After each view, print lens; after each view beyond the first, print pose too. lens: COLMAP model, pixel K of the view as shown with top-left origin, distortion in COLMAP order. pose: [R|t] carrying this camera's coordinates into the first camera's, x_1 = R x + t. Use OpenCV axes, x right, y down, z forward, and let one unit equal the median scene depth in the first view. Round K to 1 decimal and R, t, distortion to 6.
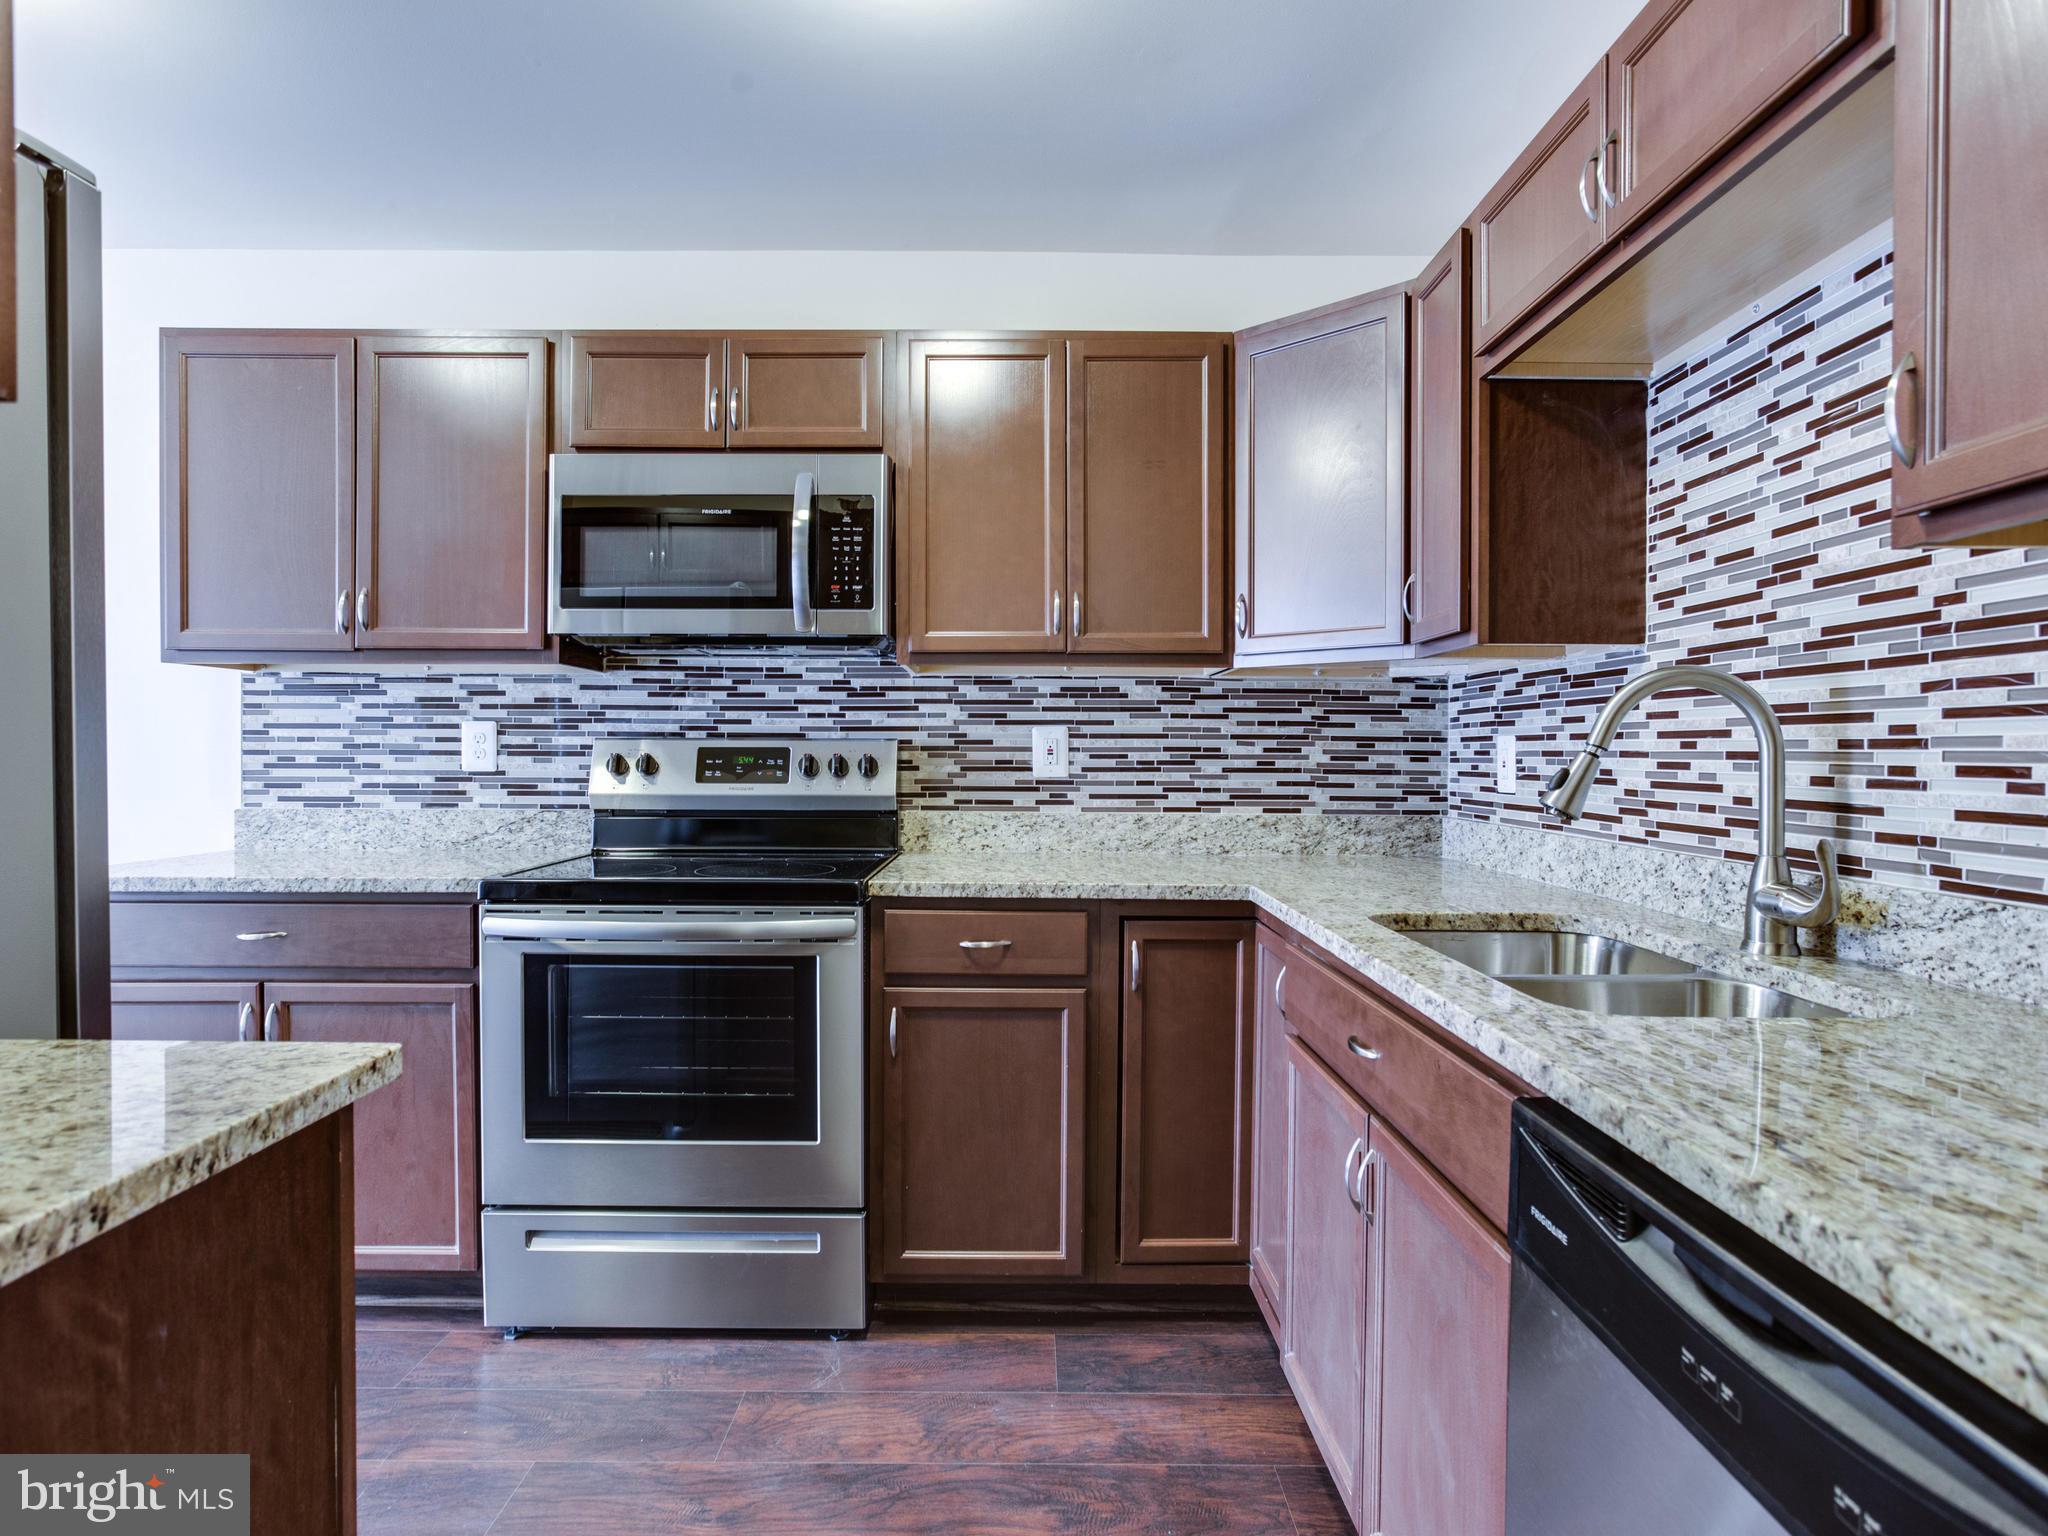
lens RADIAL K [[1125.2, 0, 1011.0], [0, 1125.2, 766.9], [0, 0, 1]] dist [-0.049263, 0.030558]
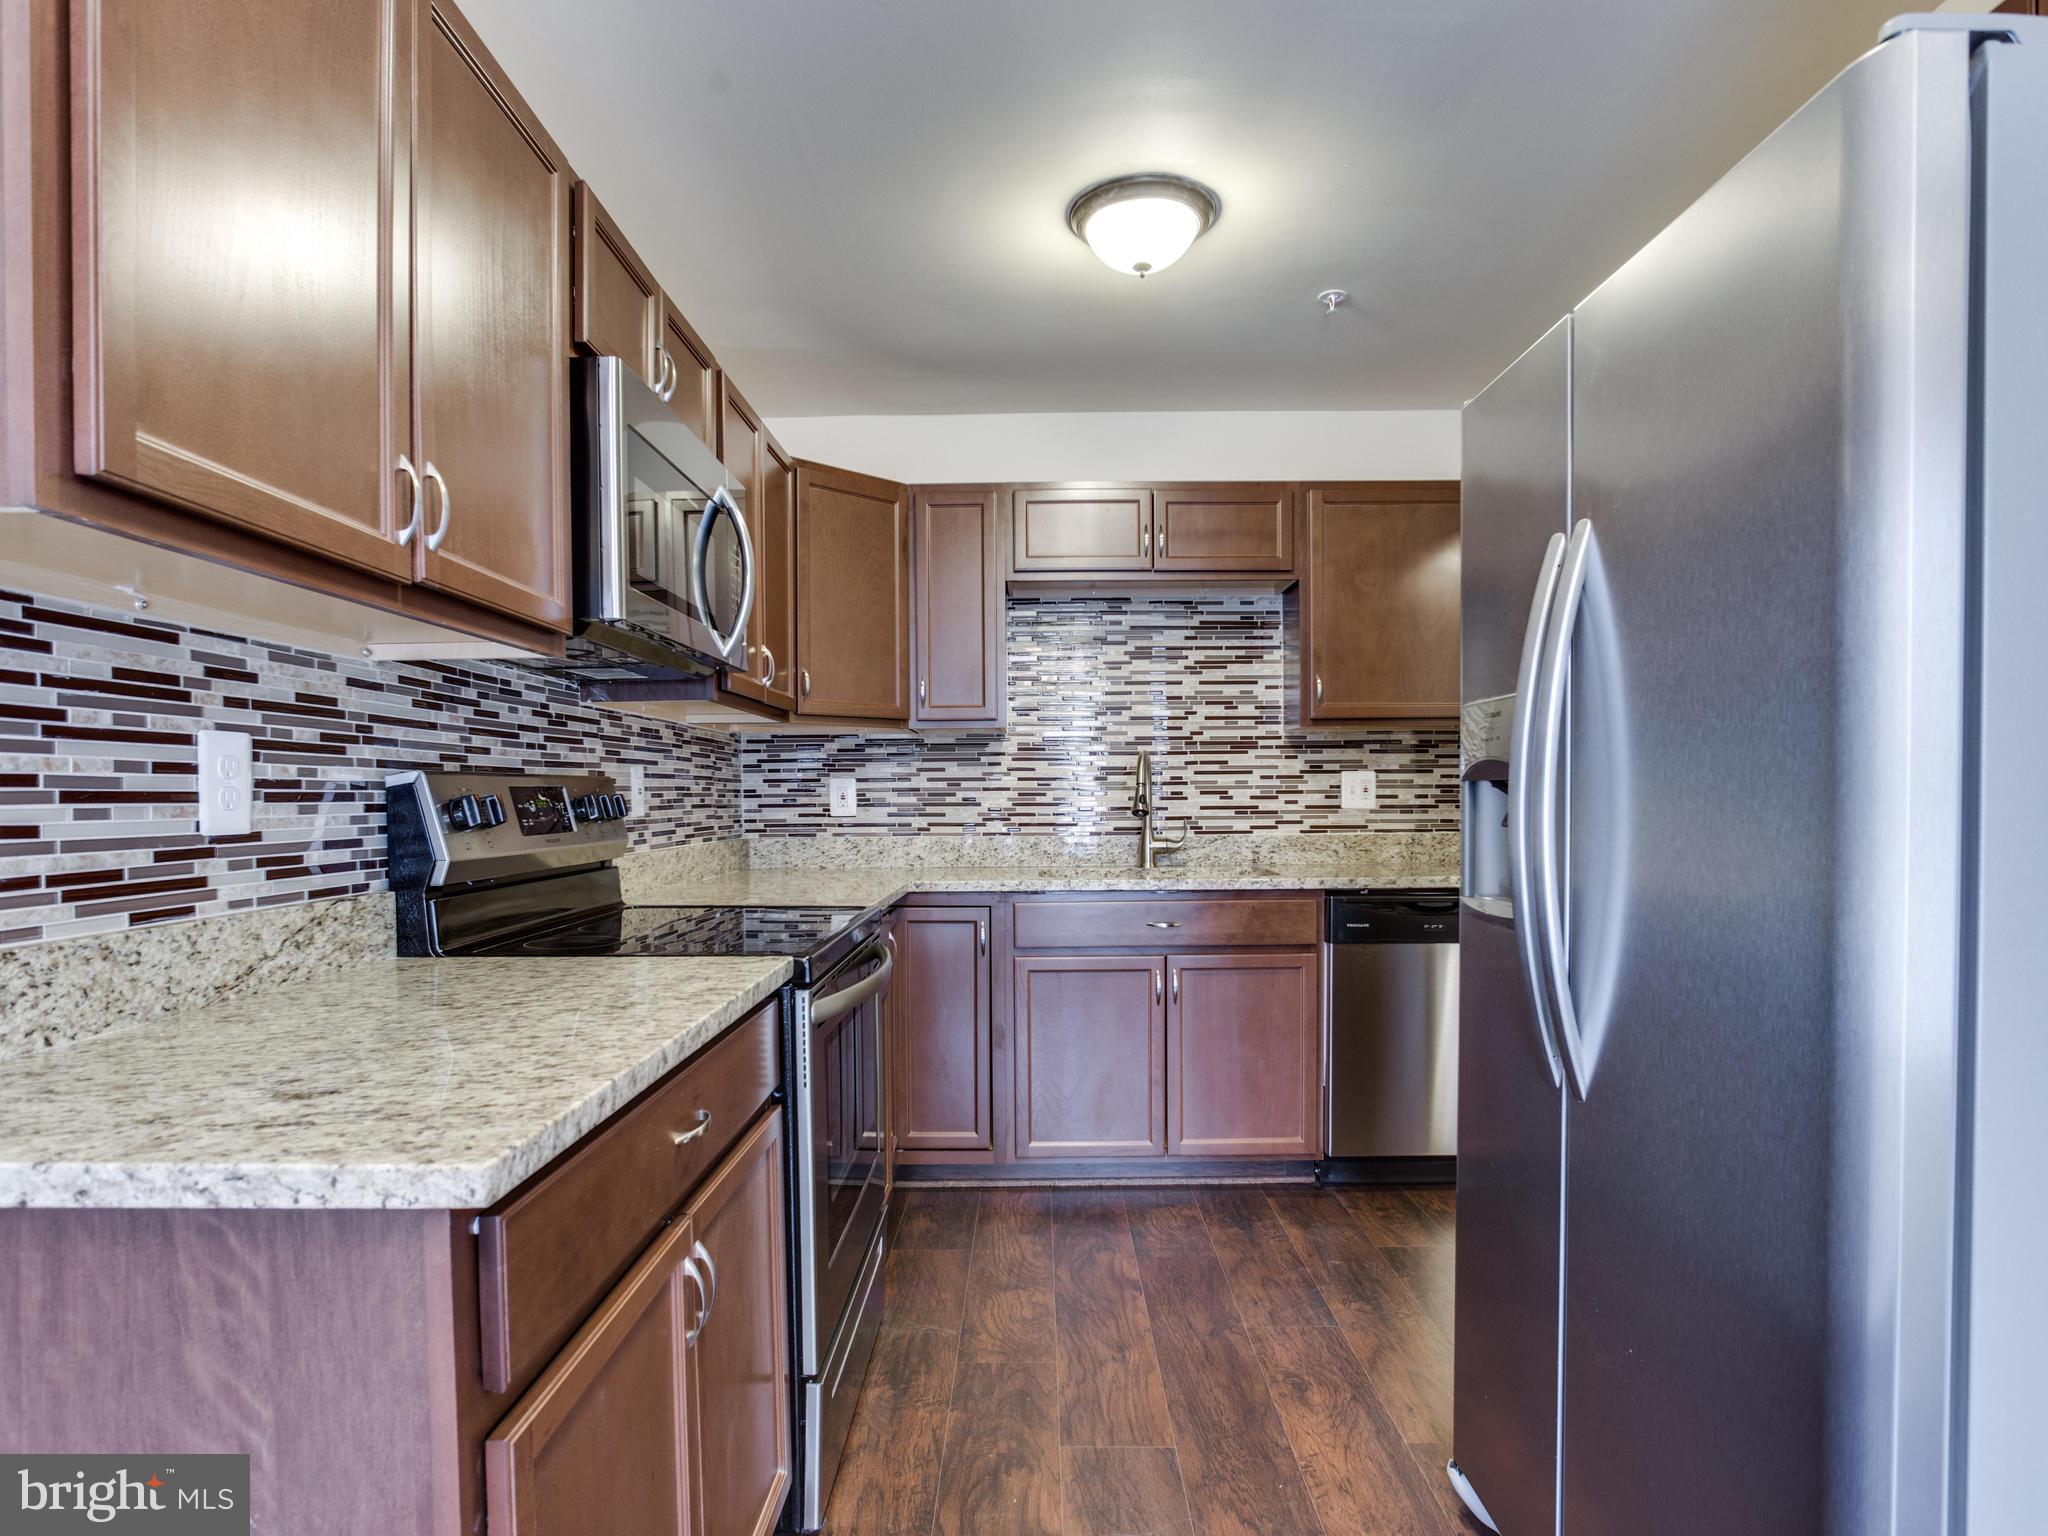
lens RADIAL K [[1146.5, 0, 1030.7], [0, 1146.5, 819.1], [0, 0, 1]] dist [-0.049762, 0.025887]
pose [[-0.002227, -0.027248, 0.999626, -0.987900], [0.022322, 0.999378, 0.027291, -0.008691], [-0.999748, 0.022374, -0.001617, 0.663681]]
